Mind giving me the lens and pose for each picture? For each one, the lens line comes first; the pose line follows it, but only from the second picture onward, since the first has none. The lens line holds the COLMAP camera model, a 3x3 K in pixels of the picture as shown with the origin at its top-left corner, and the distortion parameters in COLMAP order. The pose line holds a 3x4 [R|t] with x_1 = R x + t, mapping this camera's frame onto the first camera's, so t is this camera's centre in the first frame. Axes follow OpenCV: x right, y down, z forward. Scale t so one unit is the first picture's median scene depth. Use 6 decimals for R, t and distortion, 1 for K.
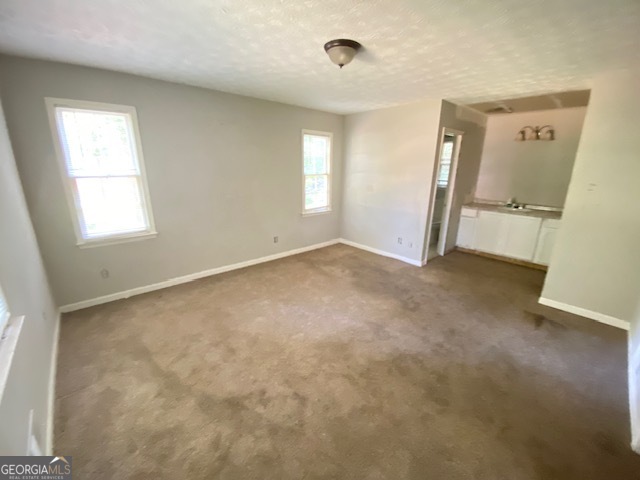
lens RADIAL K [[261.8, 0, 320.0], [0, 261.8, 240.0], [0, 0, 1]] dist [0.060441, -0.043159]
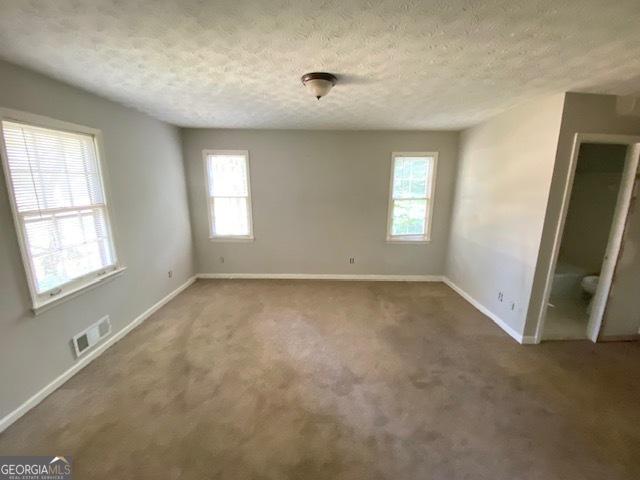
lens RADIAL K [[261.8, 0, 320.0], [0, 261.8, 240.0], [0, 0, 1]] dist [0.060441, -0.043159]
pose [[0.737351, 0.133607, -0.662165, 0.622175], [-0.182768, 0.983143, -0.005148, -0.082264], [0.650315, 0.124819, 0.749340, 0.230397]]
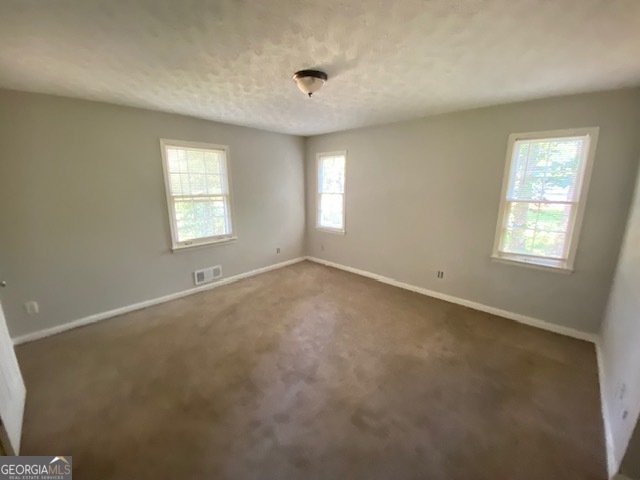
lens RADIAL K [[262.9, 0, 318.6], [0, 262.9, 237.0], [0, 0, 1]] dist [0.060973, -0.043818]
pose [[0.077059, 0.186547, -0.979419, 0.920351], [-0.276329, 0.947854, 0.158794, -0.217797], [0.957969, 0.258406, 0.124589, 0.779279]]
